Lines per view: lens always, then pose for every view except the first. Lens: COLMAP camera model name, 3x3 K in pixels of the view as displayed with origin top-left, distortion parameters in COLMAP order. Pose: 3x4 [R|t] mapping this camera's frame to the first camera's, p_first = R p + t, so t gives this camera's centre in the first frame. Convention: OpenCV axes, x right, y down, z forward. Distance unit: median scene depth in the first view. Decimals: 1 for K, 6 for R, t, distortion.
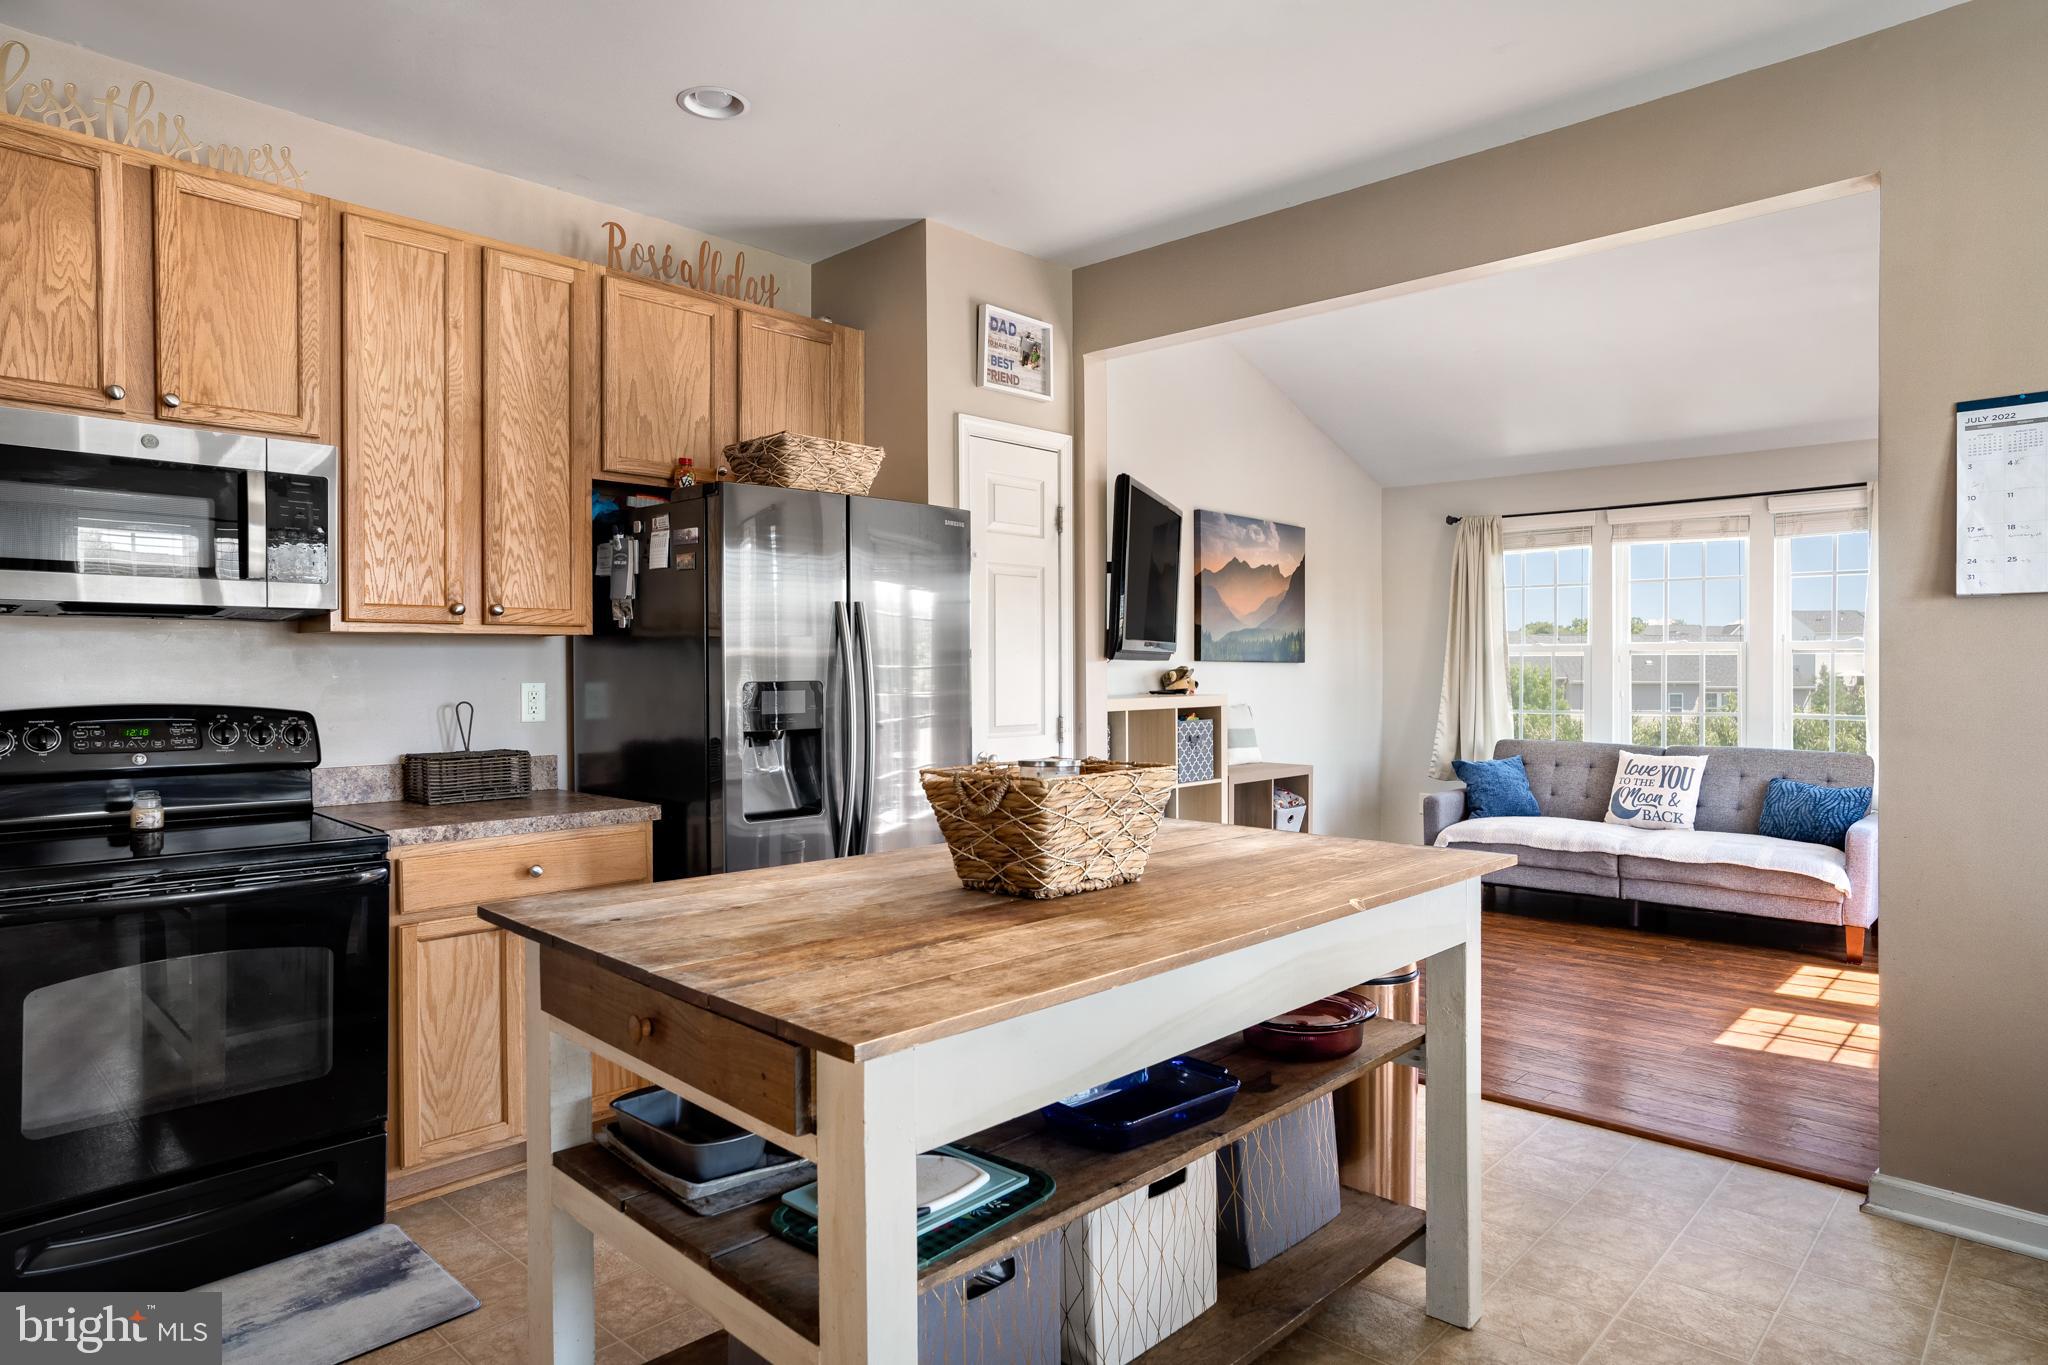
lens RADIAL K [[1171.5, 0, 1024.0], [0, 1171.5, 679.1], [0, 0, 1]] dist [-0.002716, -0.000071]
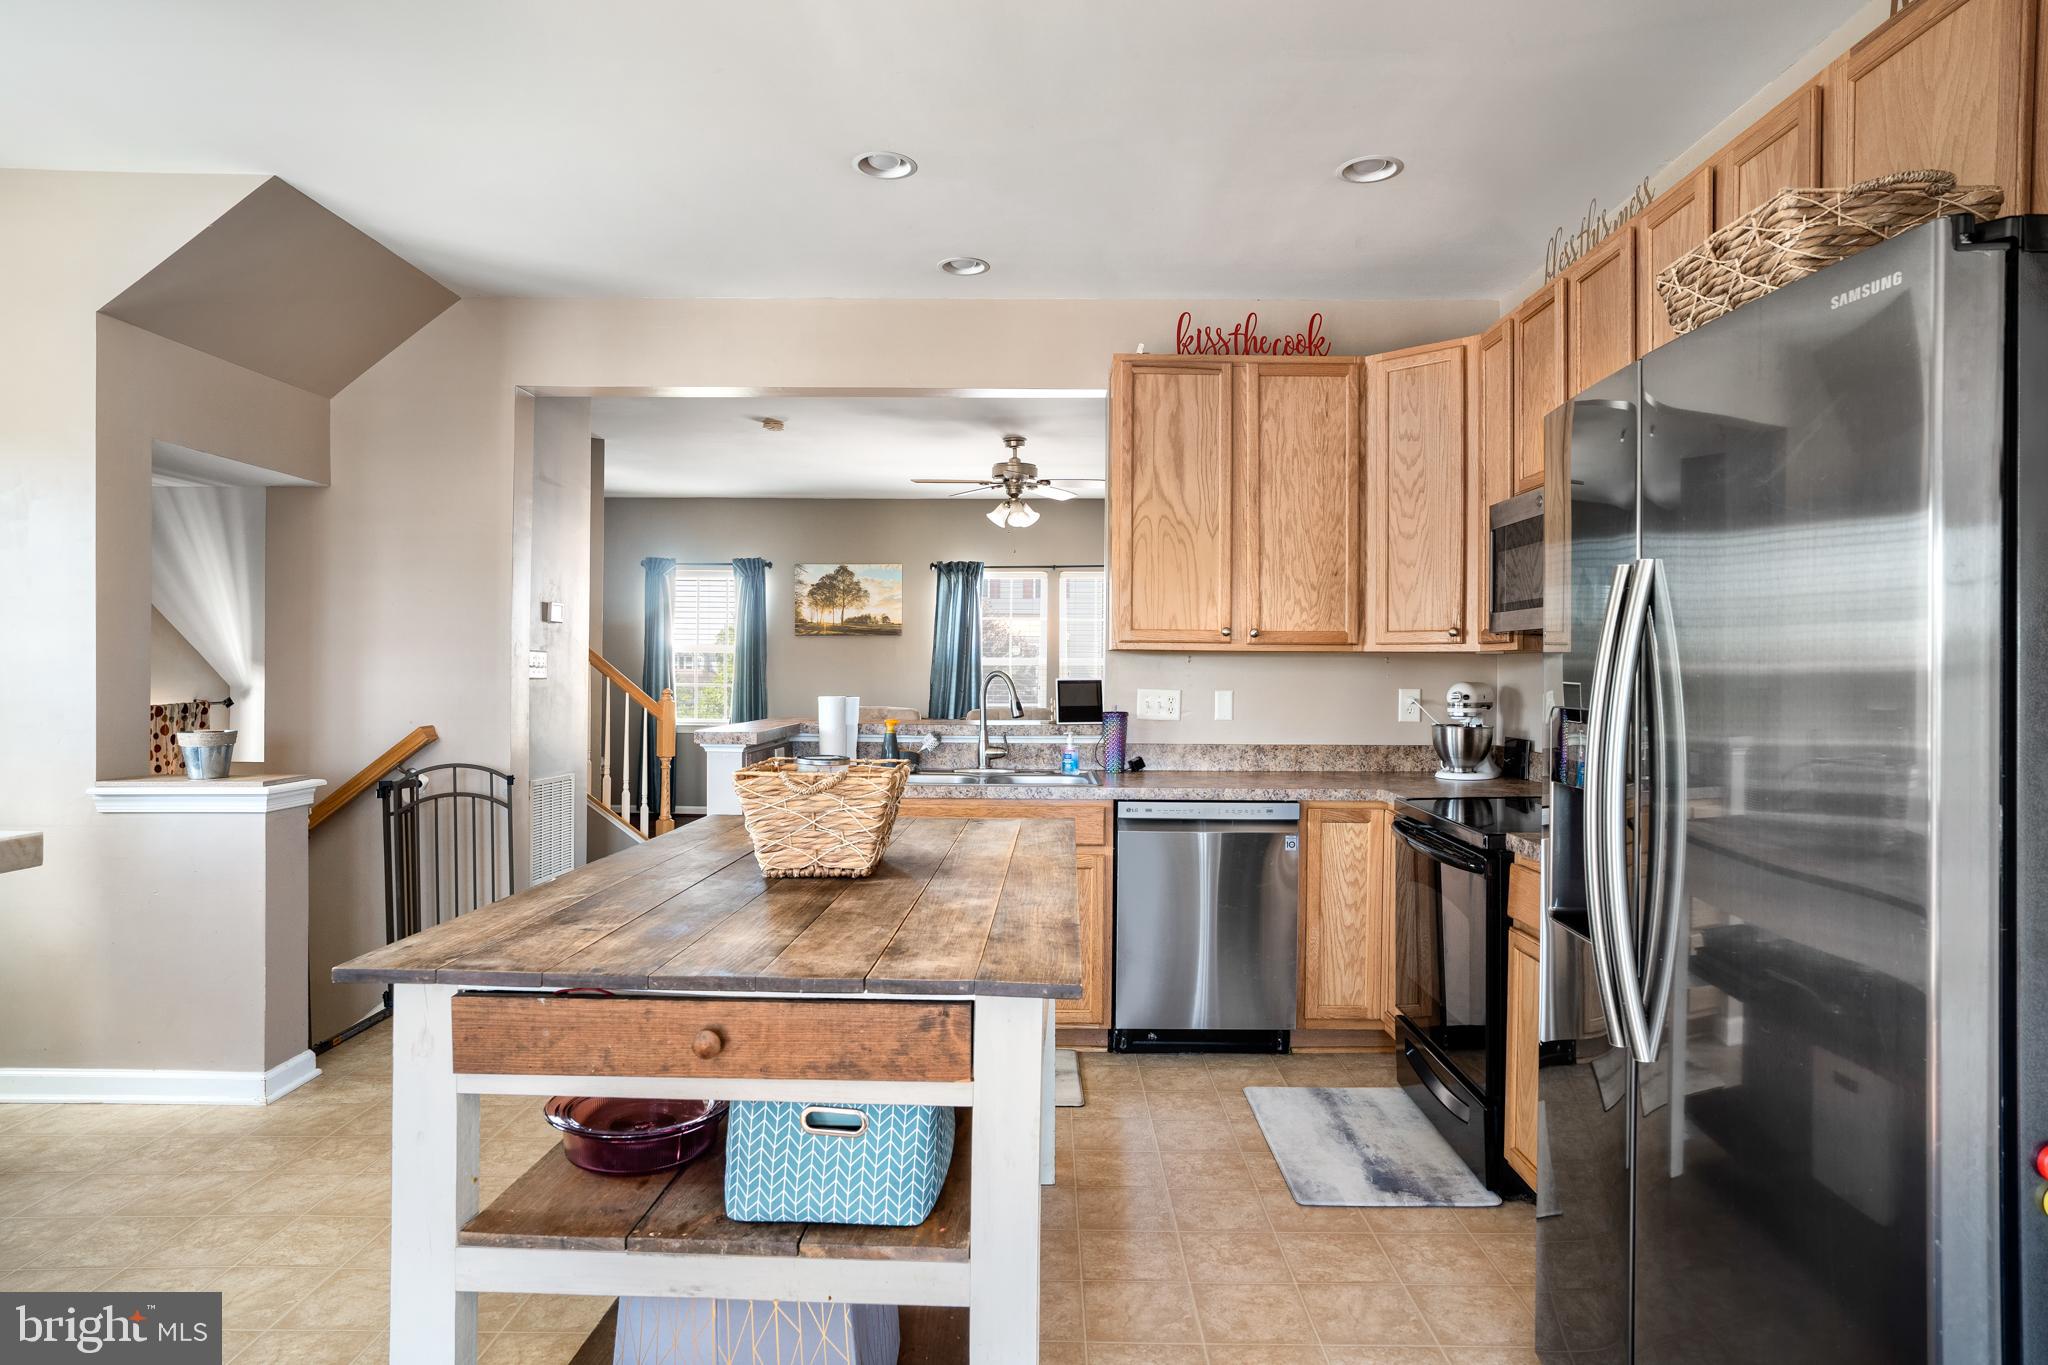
lens RADIAL K [[1171.5, 0, 1025.5], [0, 1171.5, 679.2], [0, 0, 1]] dist [-0.002716, -0.000071]
pose [[-0.737896, 0.001011, -0.674914, 0.538829], [-0.008210, 0.999911, 0.010474, -0.023457], [0.674865, 0.013270, -0.737822, 1.587664]]
